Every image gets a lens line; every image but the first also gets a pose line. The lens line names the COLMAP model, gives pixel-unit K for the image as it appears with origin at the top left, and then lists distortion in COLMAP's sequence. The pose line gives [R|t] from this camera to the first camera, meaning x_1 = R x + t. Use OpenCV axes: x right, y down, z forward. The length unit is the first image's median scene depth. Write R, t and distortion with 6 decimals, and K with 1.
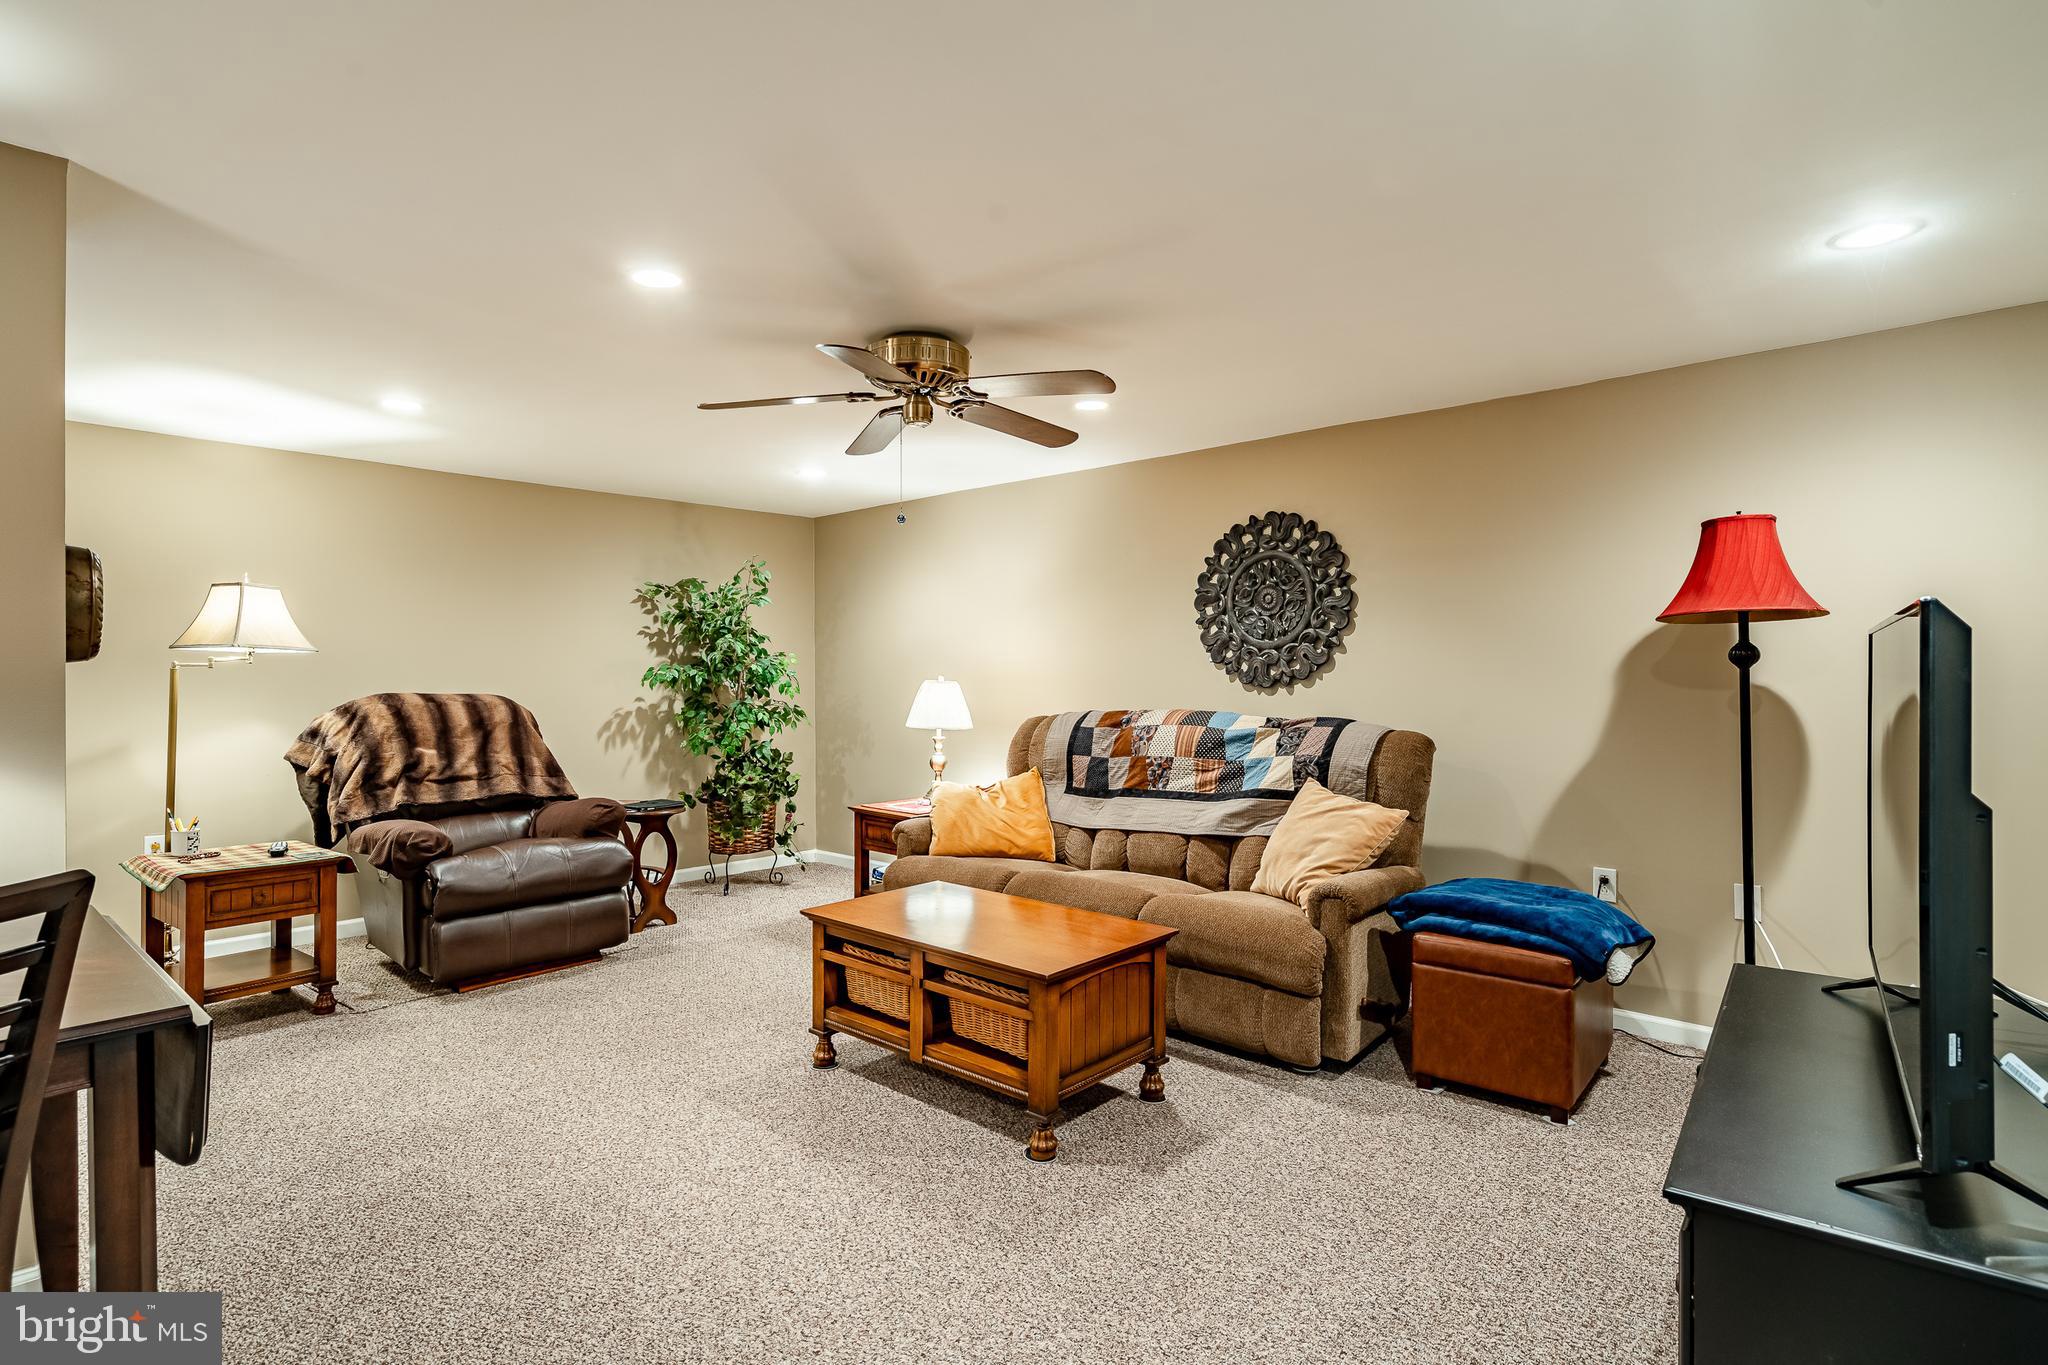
lens RADIAL K [[1039.5, 0, 1021.3], [0, 1039.5, 677.1], [0, 0, 1]] dist [0.001849, -0.000496]
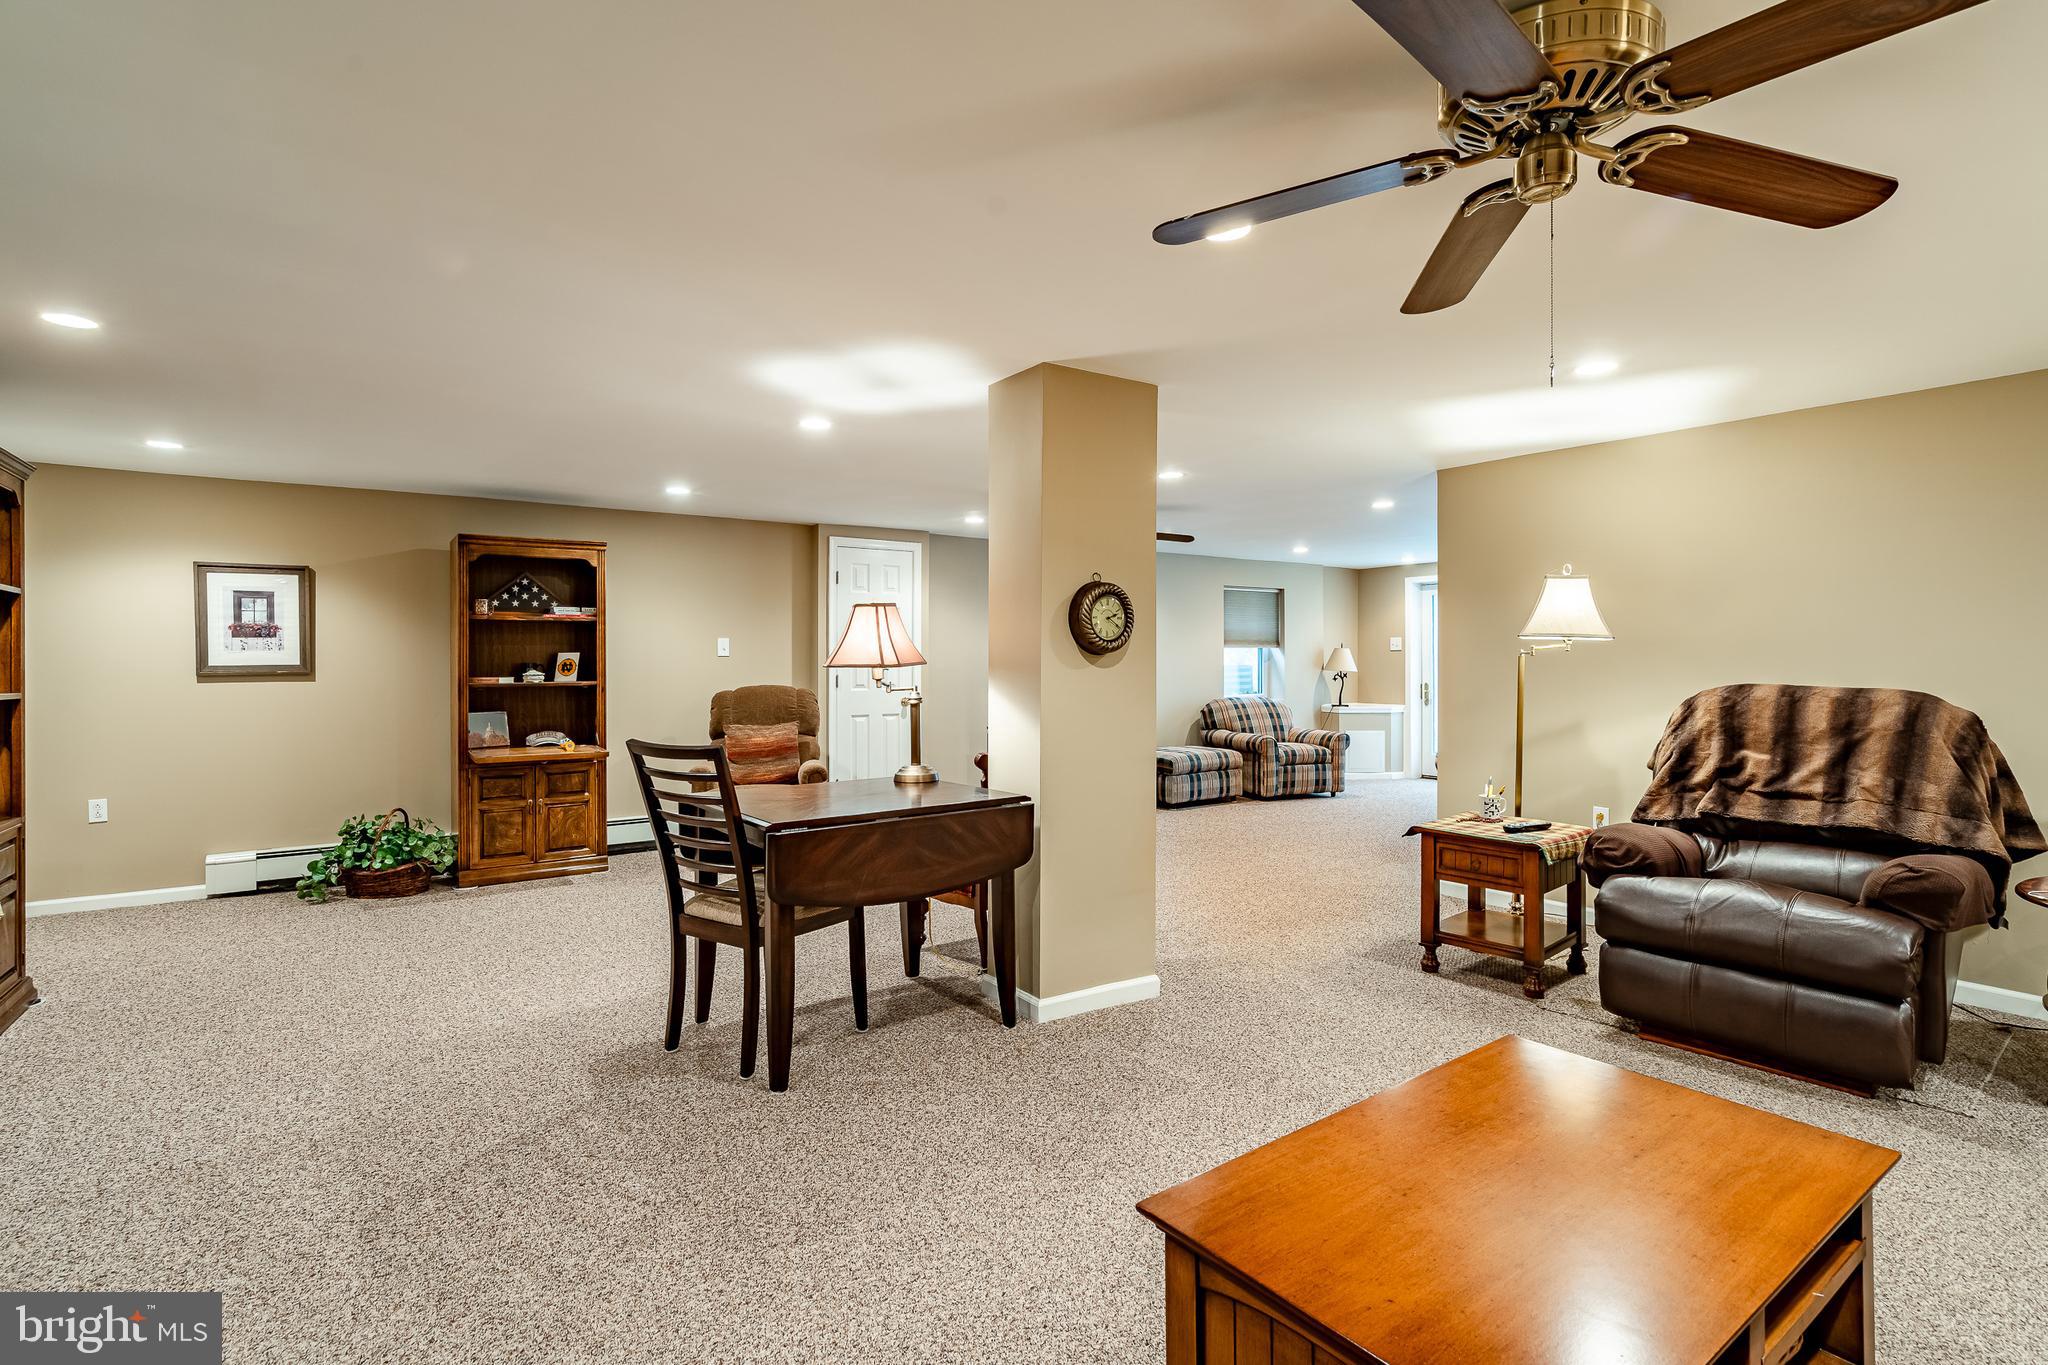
lens RADIAL K [[1031.7, 0, 1064.9], [0, 1031.7, 645.3], [0, 0, 1]] dist [-0.004051, 0.000340]
pose [[-0.214110, -0.008476, -0.976773, 0.347052], [-0.002994, 0.999963, -0.008021, -0.007890], [0.976805, 0.001207, -0.214128, 0.648183]]
